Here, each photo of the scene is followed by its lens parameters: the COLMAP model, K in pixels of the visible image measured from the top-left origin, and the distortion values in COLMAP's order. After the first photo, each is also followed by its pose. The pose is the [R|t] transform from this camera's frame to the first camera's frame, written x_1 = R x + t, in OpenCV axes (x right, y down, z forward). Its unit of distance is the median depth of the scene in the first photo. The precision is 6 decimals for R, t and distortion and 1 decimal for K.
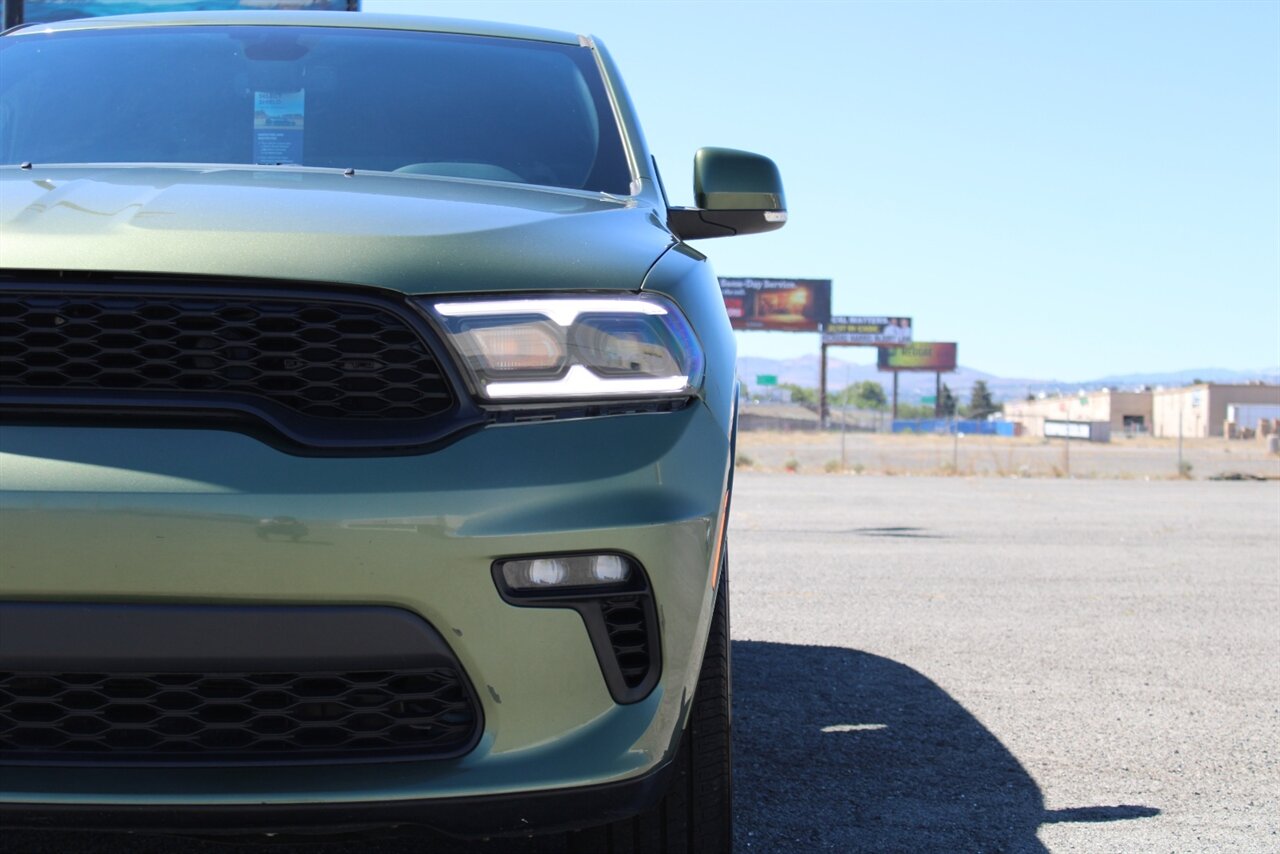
lens RADIAL K [[2361.0, 0, 641.2], [0, 2361.0, 421.8], [0, 0, 1]] dist [0.024871, 0.000000]
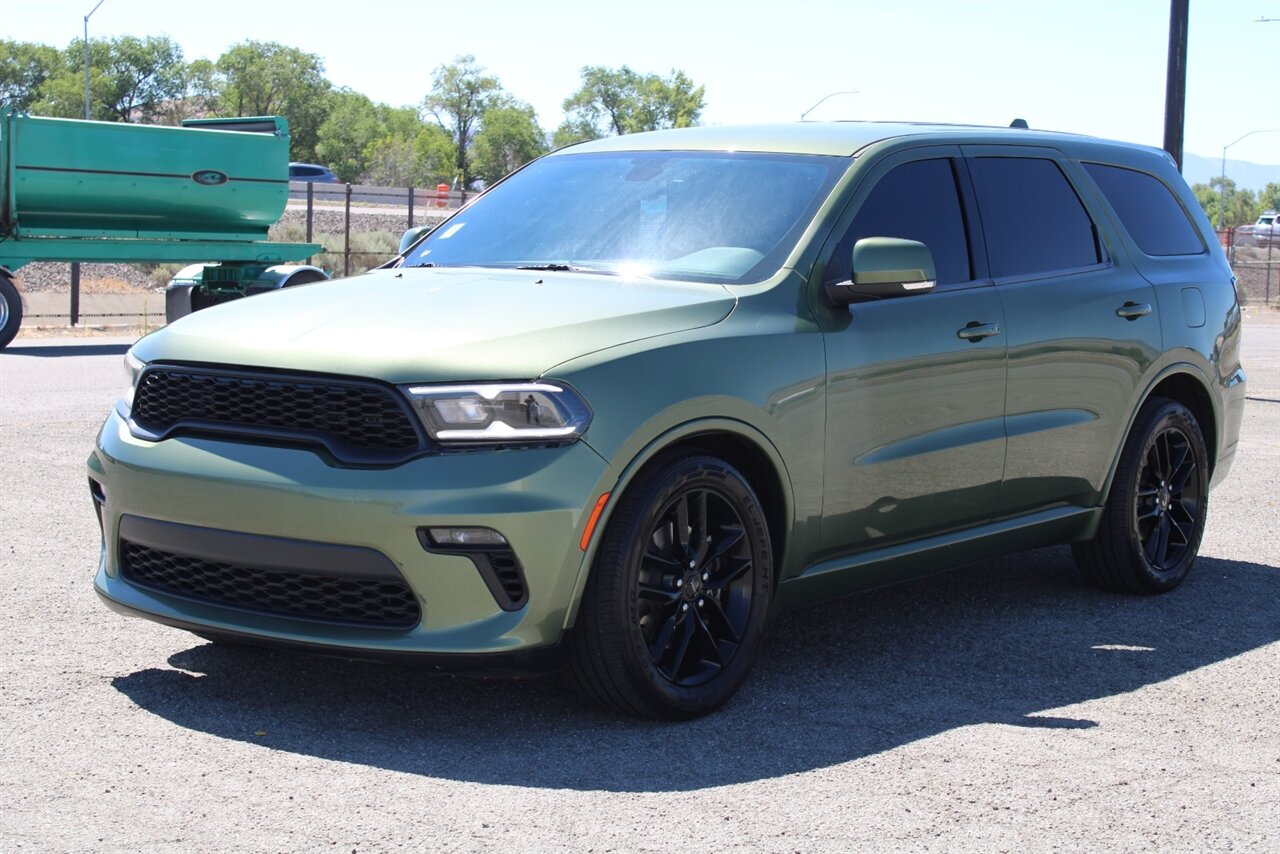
lens RADIAL K [[2361.0, 0, 637.0], [0, 2361.0, 429.3], [0, 0, 1]] dist [0.024871, 0.000000]
pose [[0.794198, 0.051841, -0.605444, 1.192993], [-0.009624, 0.997302, 0.072771, -0.155773], [0.607583, -0.051968, 0.792554, -0.372625]]
